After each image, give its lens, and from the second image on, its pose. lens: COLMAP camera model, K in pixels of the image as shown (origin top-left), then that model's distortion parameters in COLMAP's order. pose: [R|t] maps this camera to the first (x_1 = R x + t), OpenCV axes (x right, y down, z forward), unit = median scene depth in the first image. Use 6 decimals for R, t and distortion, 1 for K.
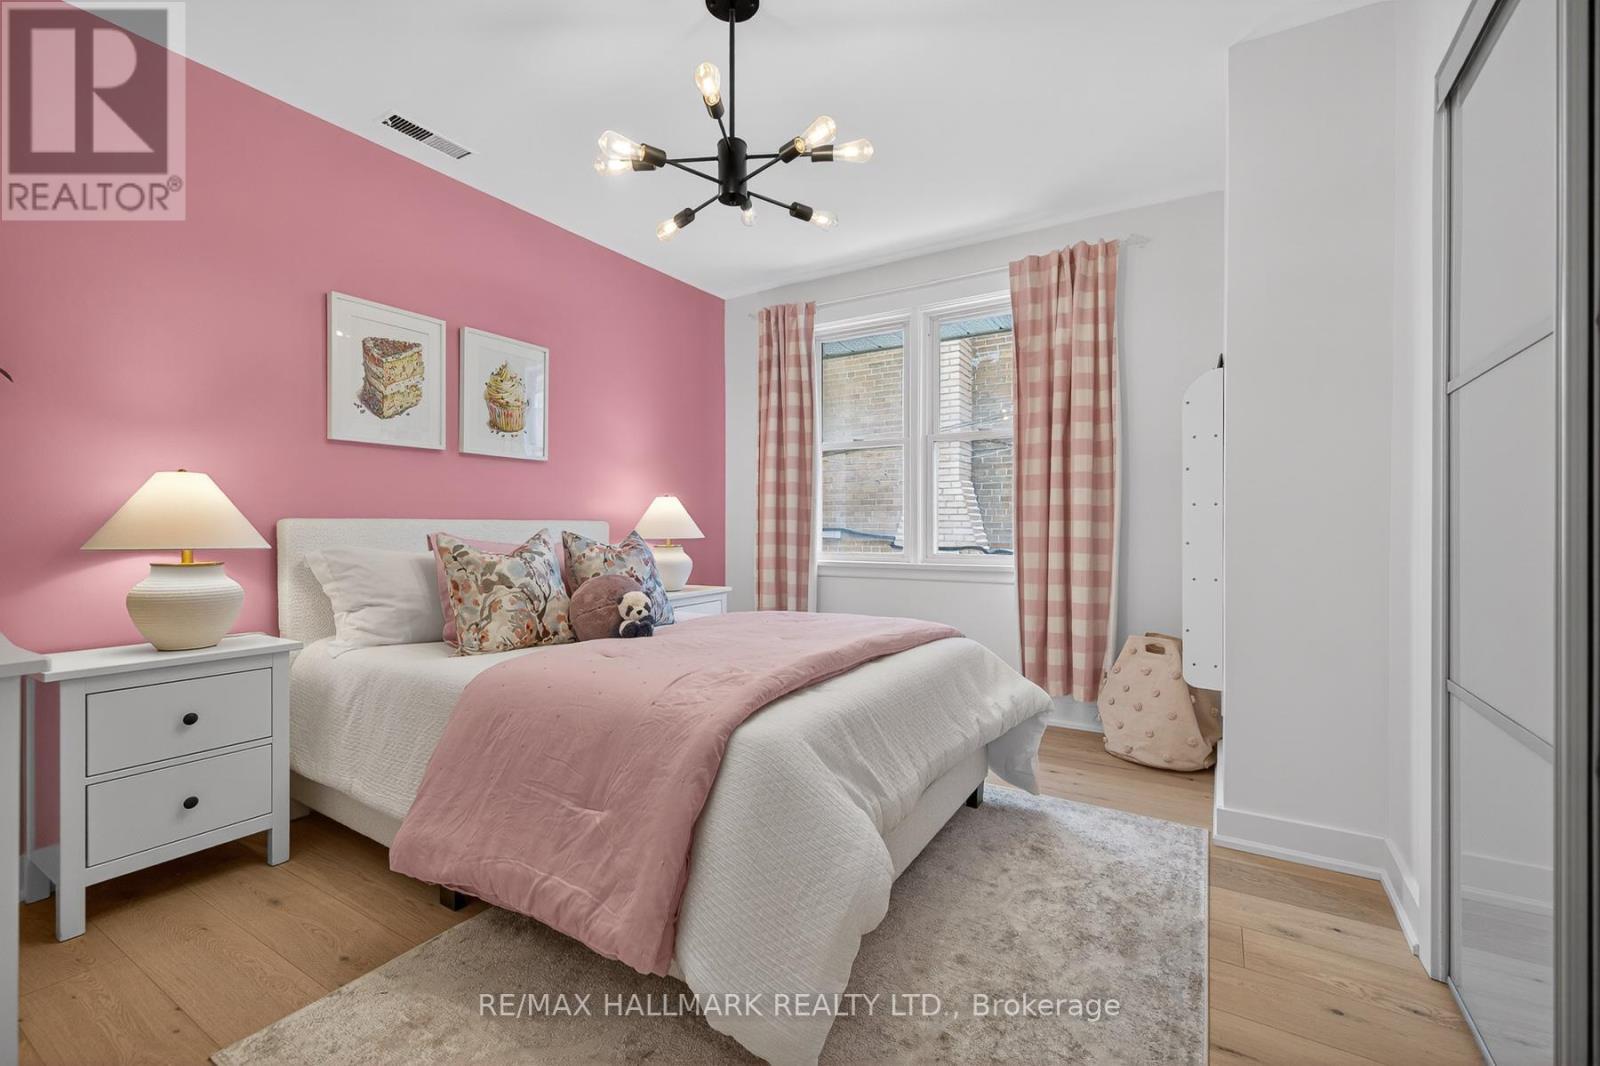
lens RADIAL K [[683.0, 0, 809.9], [0, 683.0, 534.2], [0, 0, 1]] dist [0.012553, -0.002789]
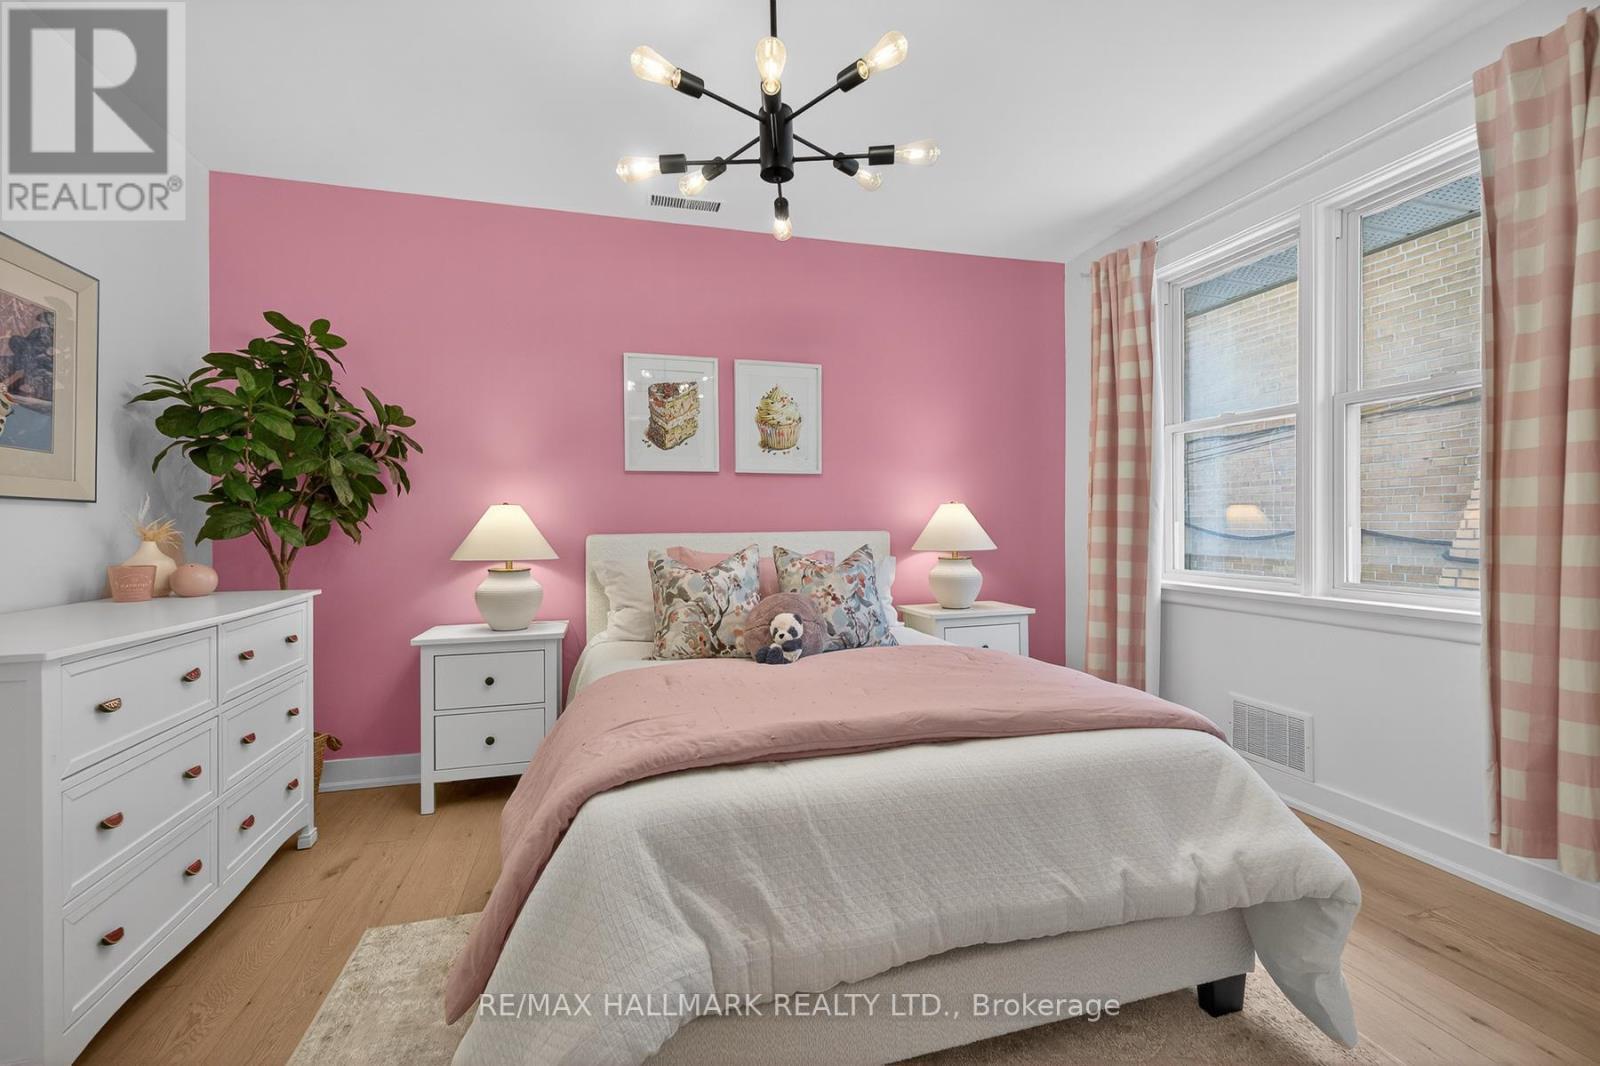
lens RADIAL K [[683.0, 0, 798.7], [0, 683.0, 528.7], [0, 0, 1]] dist [0.012553, -0.002789]
pose [[0.733880, 0.000901, -0.679278, 0.335039], [-0.000044, 0.999999, 0.001279, -0.029621], [0.679279, -0.000908, 0.733880, 0.258852]]
